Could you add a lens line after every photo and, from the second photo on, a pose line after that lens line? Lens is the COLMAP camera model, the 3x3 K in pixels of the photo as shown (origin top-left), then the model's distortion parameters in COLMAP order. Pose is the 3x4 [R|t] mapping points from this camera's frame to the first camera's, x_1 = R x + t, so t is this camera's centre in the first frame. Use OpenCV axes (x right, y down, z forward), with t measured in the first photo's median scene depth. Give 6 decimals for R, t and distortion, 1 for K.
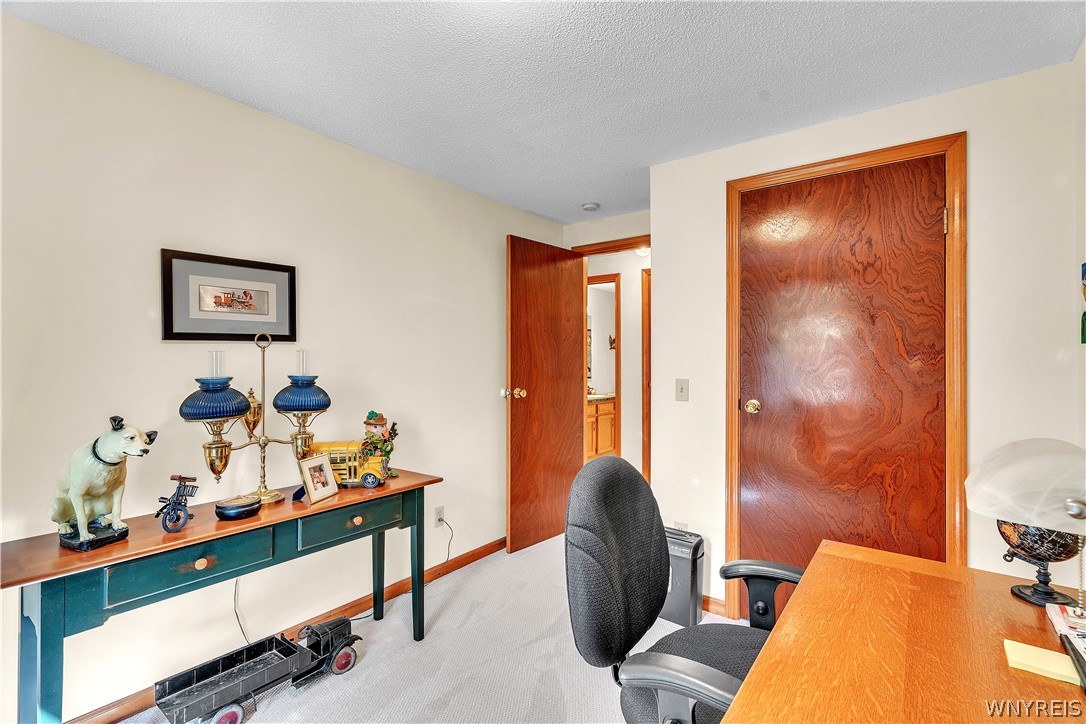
lens RADIAL K [[498.9, 0, 540.1], [0, 498.9, 360.0], [0, 0, 1]] dist [0.003745, 0.000206]
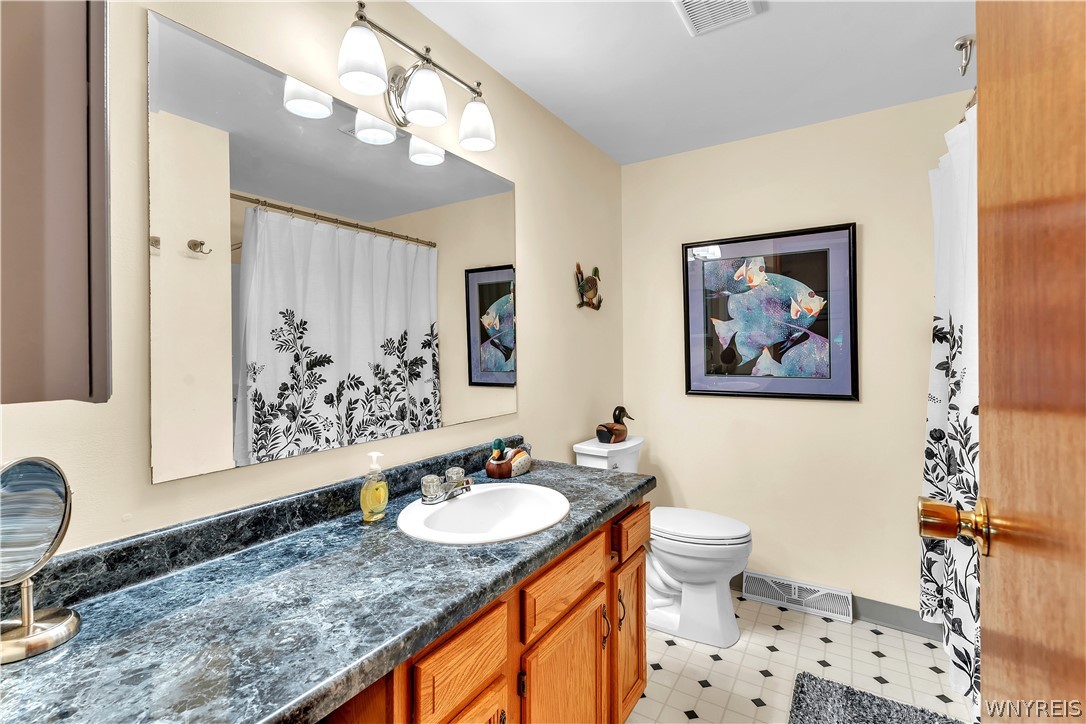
lens RADIAL K [[498.9, 0, 541.9], [0, 498.9, 351.7], [0, 0, 1]] dist [0.003745, 0.000206]
pose [[0.995251, -0.002127, 0.097320, 0.099901], [0.002486, 0.999991, -0.003567, 0.008079], [-0.097311, 0.003792, 0.995247, 0.795128]]
